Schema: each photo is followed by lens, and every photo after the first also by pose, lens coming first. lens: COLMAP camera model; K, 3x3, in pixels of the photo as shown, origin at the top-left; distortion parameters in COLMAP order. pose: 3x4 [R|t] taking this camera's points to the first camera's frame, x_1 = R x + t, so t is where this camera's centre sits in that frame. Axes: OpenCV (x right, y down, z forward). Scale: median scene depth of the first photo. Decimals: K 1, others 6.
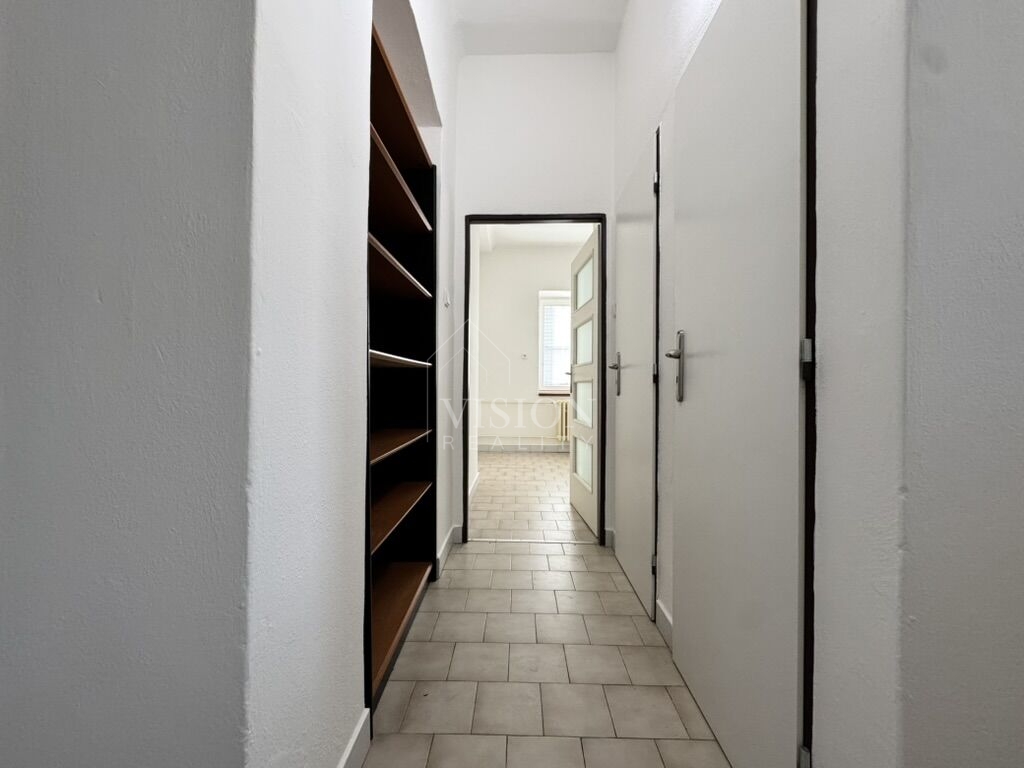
lens RADIAL K [[409.7, 0, 511.1], [0, 409.7, 384.8], [0, 0, 1]] dist [-0.001168, 0.000203]
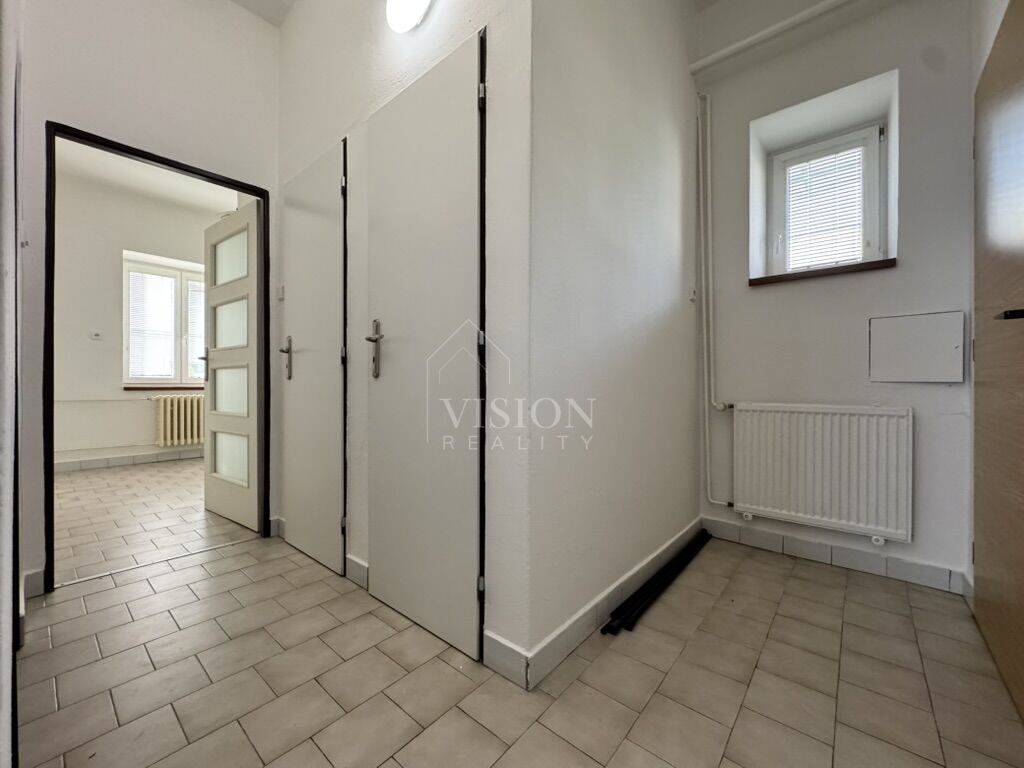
lens RADIAL K [[409.7, 0, 511.1], [0, 409.7, 384.8], [0, 0, 1]] dist [-0.001168, 0.000203]
pose [[0.630347, -0.005577, 0.776293, -0.158929], [0.001369, 0.999981, 0.006073, 0.031186], [-0.776312, -0.002766, 0.630343, -0.046177]]
